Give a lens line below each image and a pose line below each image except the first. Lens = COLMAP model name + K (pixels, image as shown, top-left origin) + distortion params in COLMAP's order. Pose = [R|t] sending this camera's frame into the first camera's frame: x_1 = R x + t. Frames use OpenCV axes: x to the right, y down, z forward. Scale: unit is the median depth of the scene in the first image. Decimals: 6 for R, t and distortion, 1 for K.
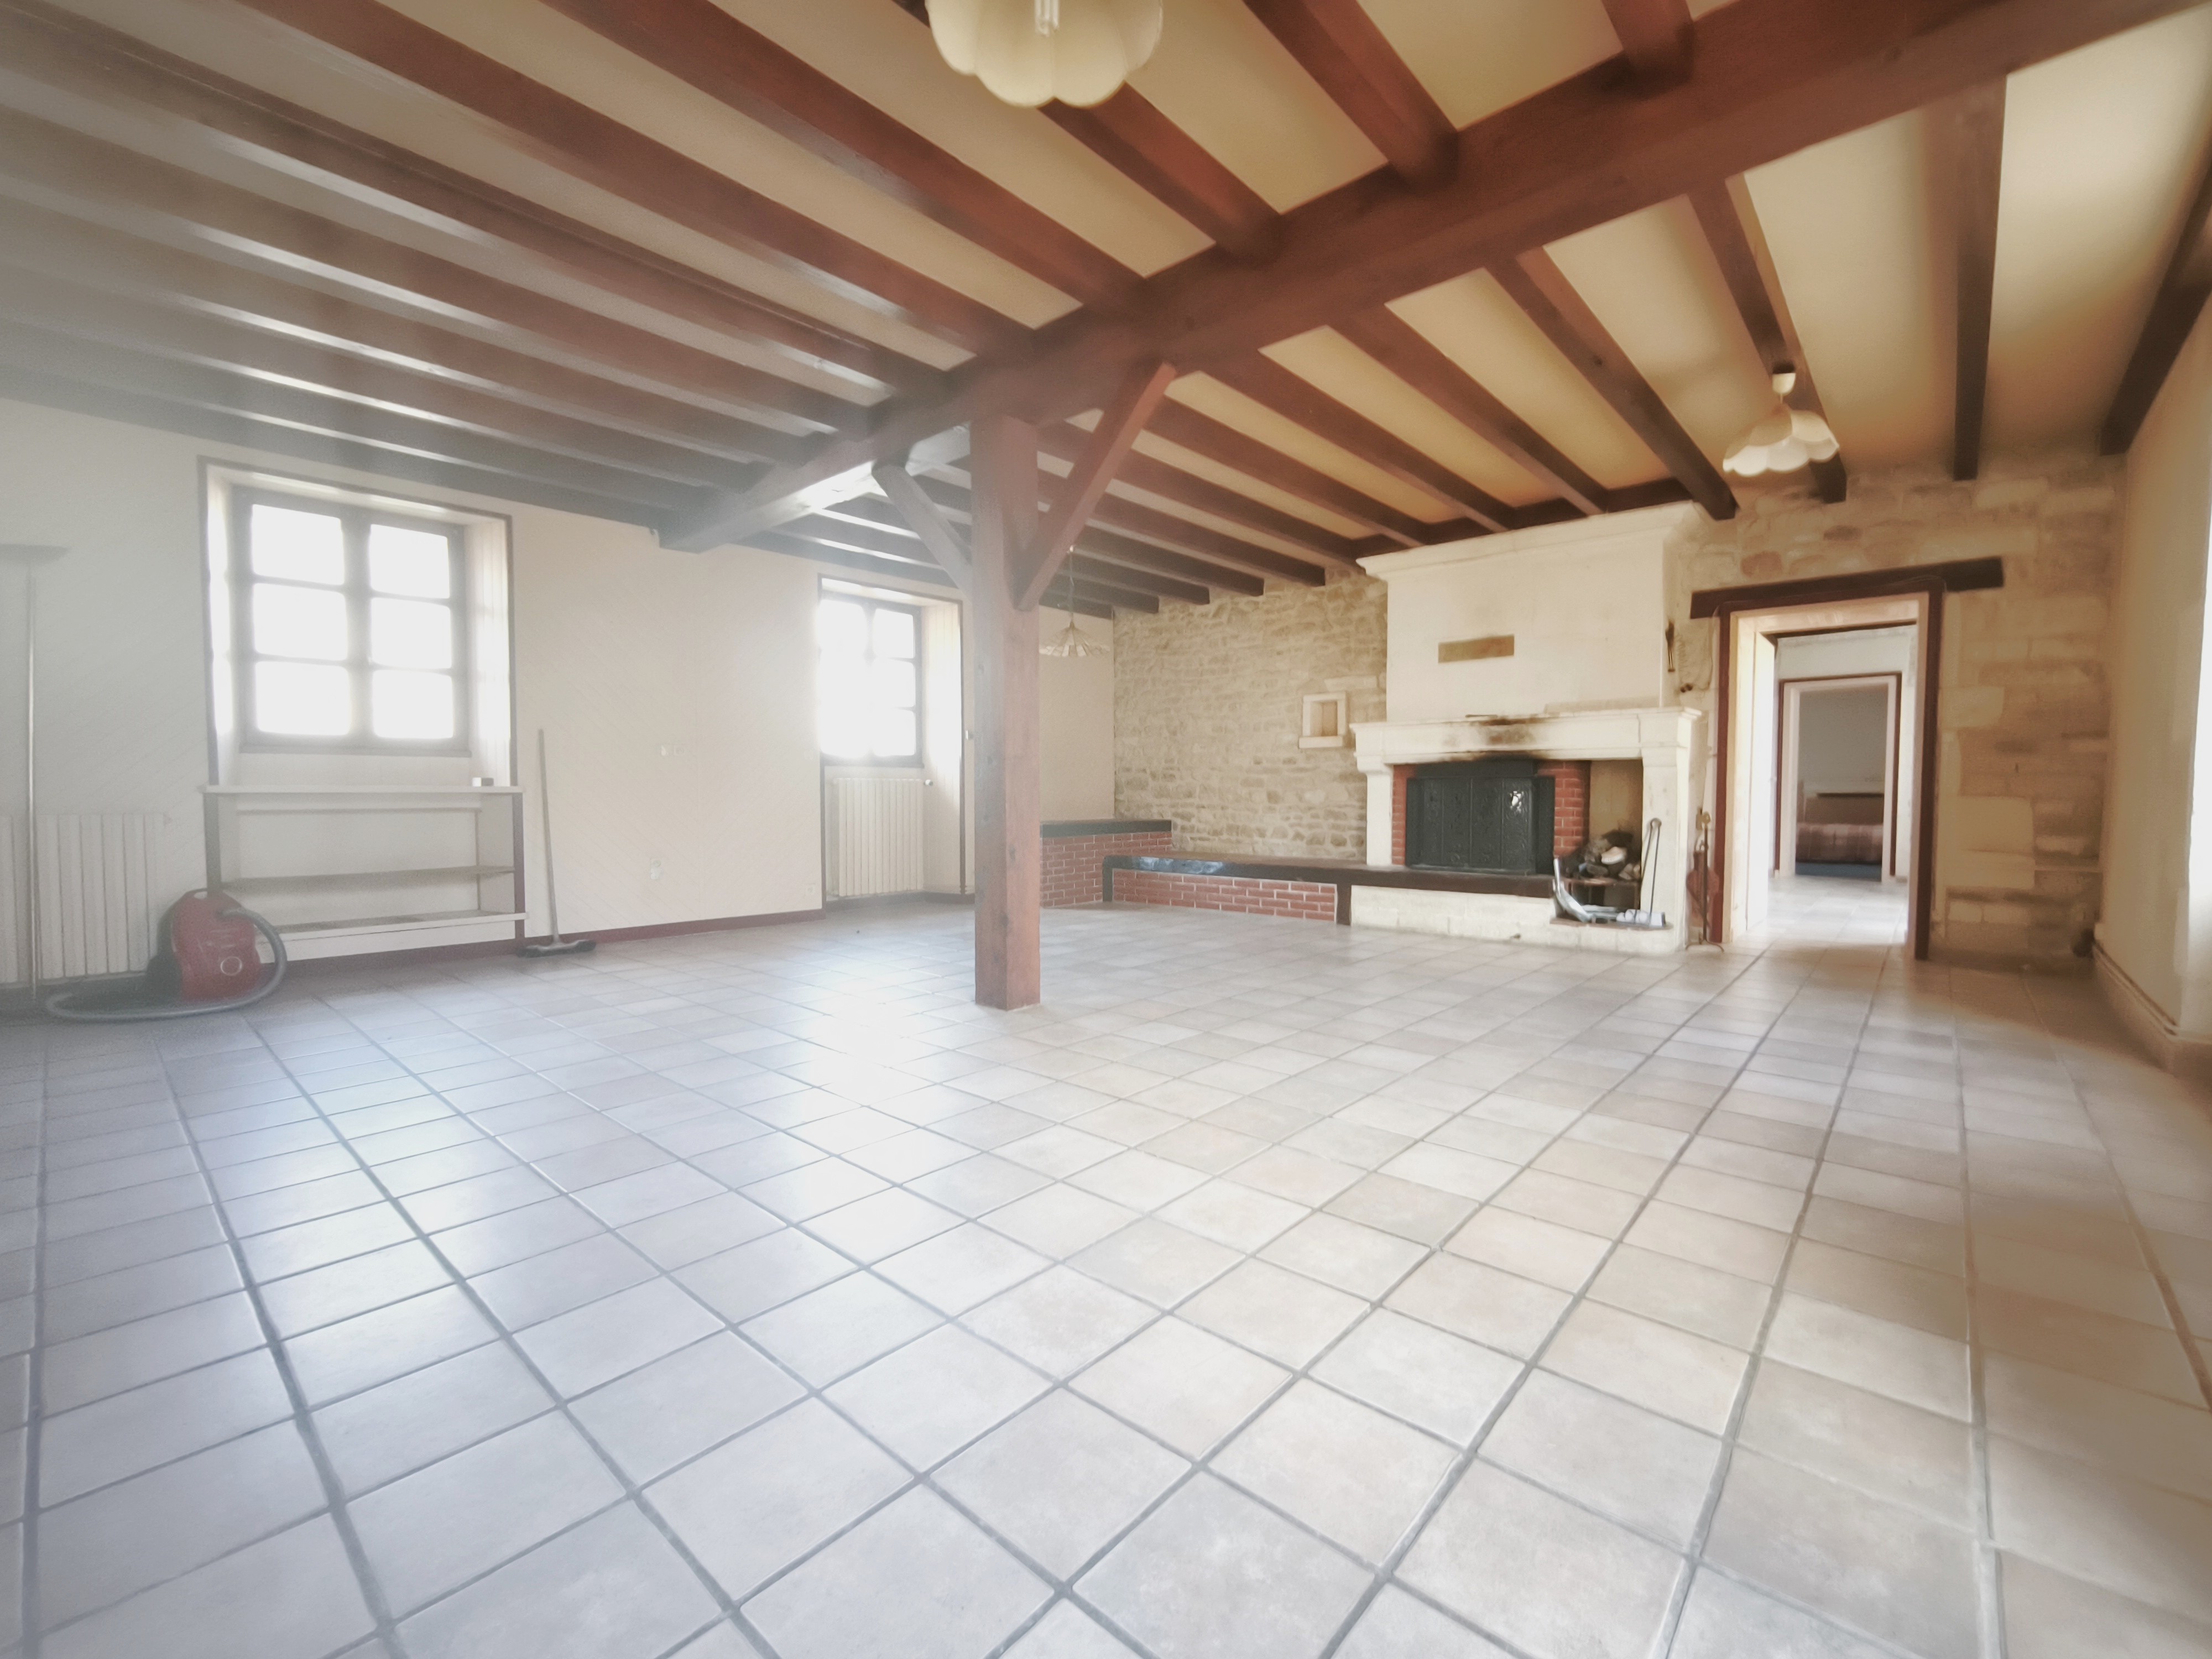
lens RADIAL K [[936.3, 0, 1122.3], [0, 936.3, 829.8], [0, 0, 1]] dist [0.000771, -0.001072]
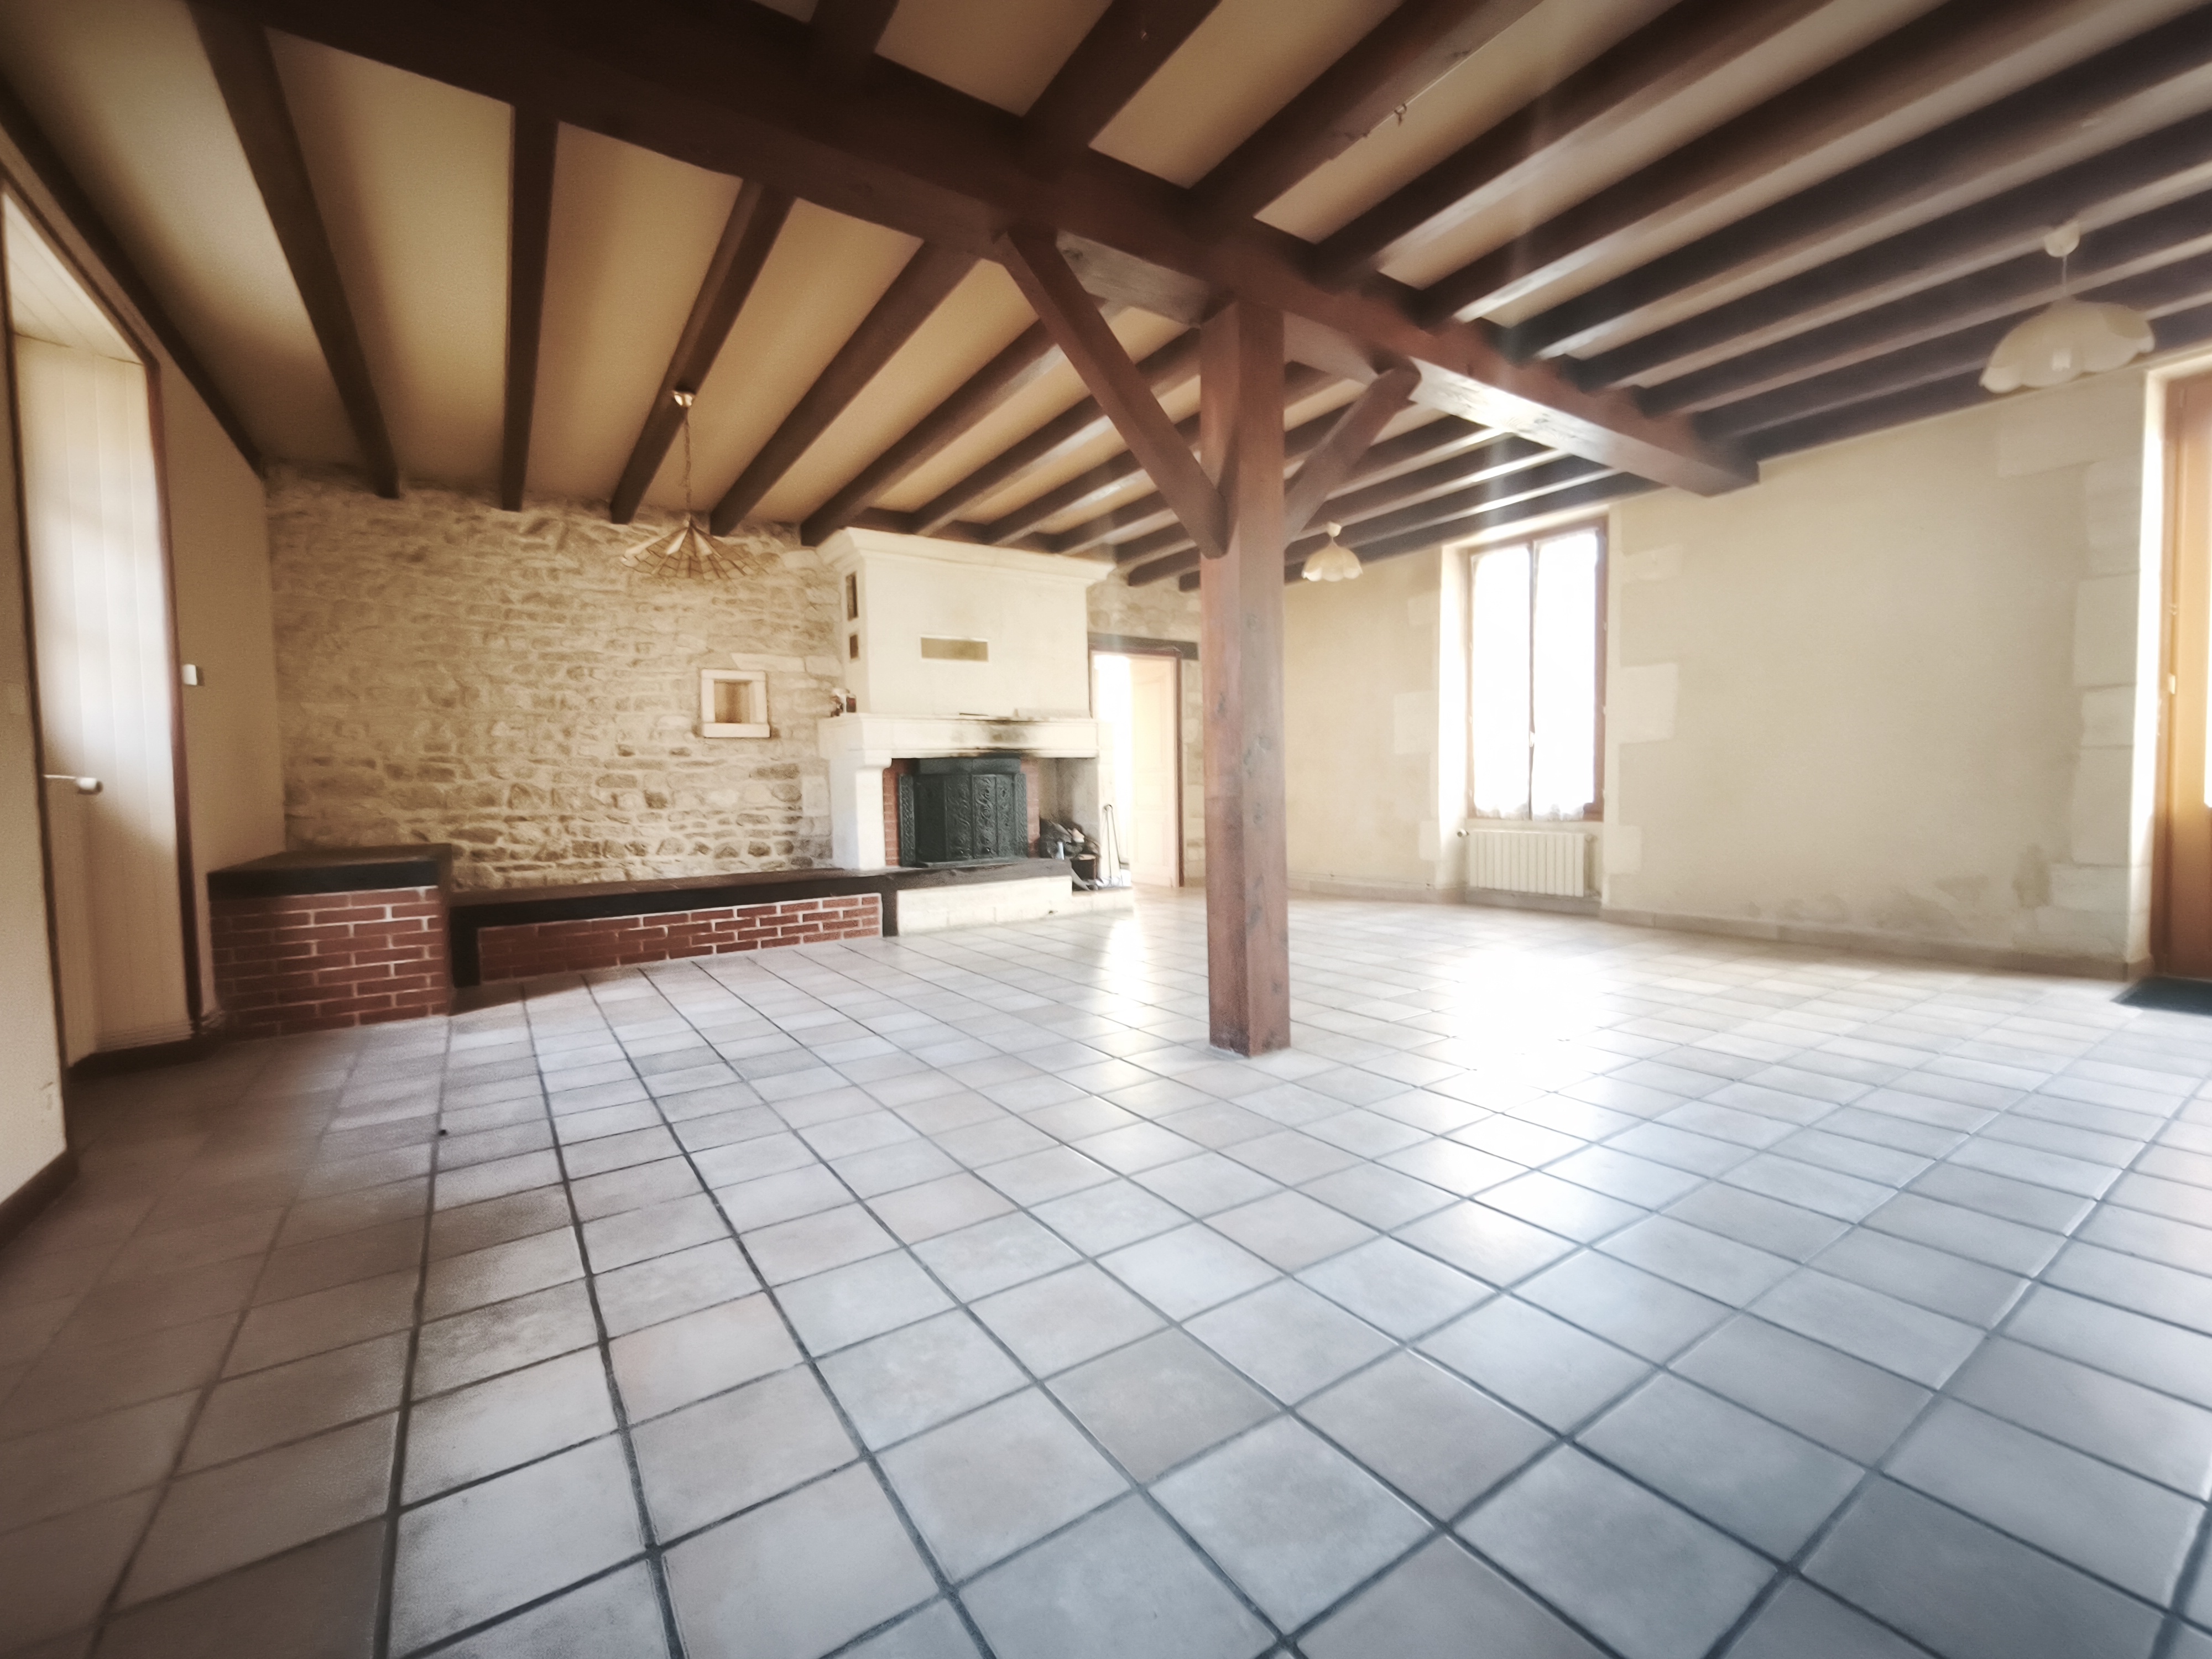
lens RADIAL K [[936.3, 0, 1104.4], [0, 936.3, 826.6], [0, 0, 1]] dist [0.000771, -0.001072]
pose [[0.254710, -0.051724, 0.965633, -0.482048], [0.059386, 0.997520, 0.037767, -0.021273], [-0.965192, 0.047725, 0.257150, 0.473747]]
